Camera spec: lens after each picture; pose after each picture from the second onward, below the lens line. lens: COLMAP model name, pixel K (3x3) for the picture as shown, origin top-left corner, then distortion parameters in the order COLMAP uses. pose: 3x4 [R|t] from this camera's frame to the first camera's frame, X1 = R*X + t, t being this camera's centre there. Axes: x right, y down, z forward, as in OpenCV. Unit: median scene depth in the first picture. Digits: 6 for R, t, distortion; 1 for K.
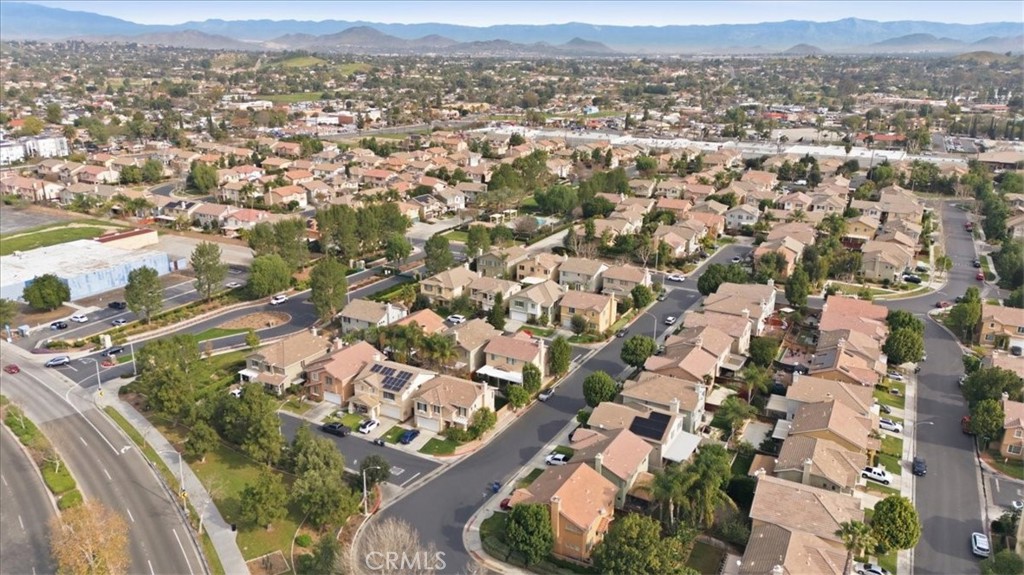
lens RADIAL K [[750.5, 0, 514.9], [0, 750.5, 286.0], [0, 0, 1]] dist [0.074996, -0.067507]
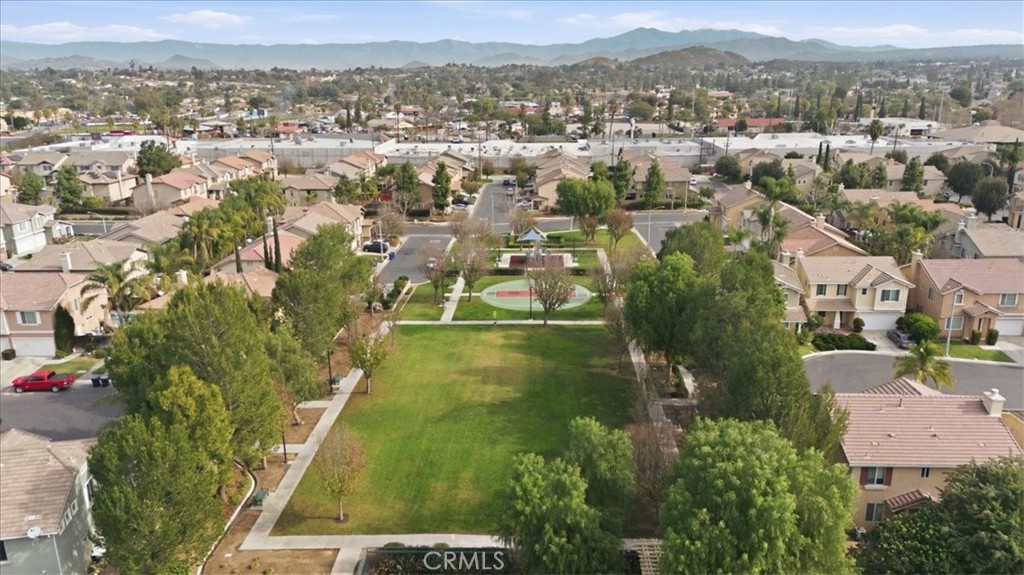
lens RADIAL K [[750.5, 0, 514.9], [0, 750.5, 286.0], [0, 0, 1]] dist [0.074996, -0.067507]
pose [[0.886547, -0.145612, 0.439125, -0.014042], [0.156036, 0.987672, 0.012489, -0.090394], [-0.435530, 0.057447, 0.898339, 0.487215]]
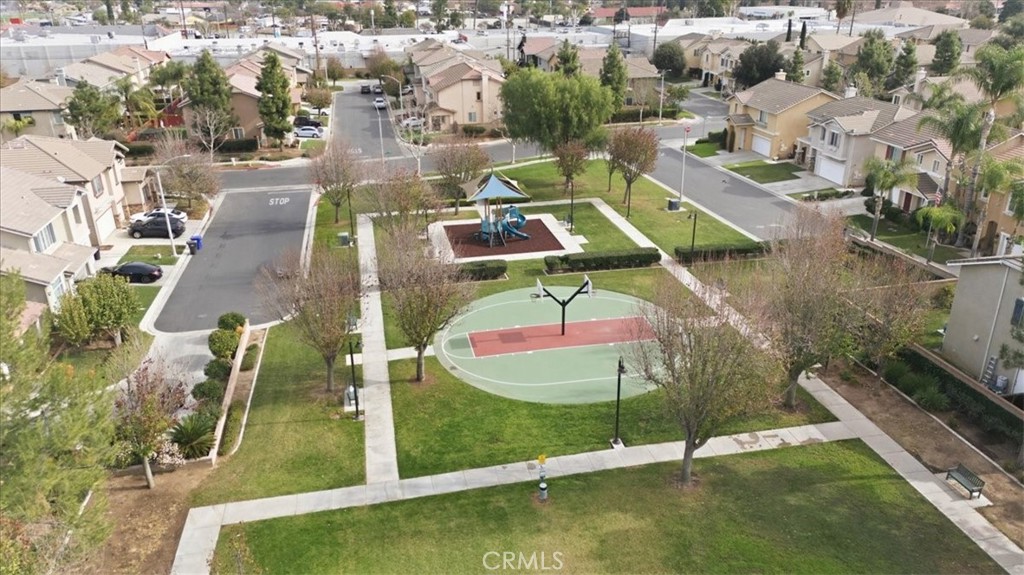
lens RADIAL K [[750.5, 0, 514.9], [0, 750.5, 286.0], [0, 0, 1]] dist [0.074996, -0.067507]
pose [[0.752036, -0.270045, 0.601263, 0.023205], [0.215248, 0.962824, 0.163209, -0.105344], [-0.622984, 0.006682, 0.782206, 0.598150]]
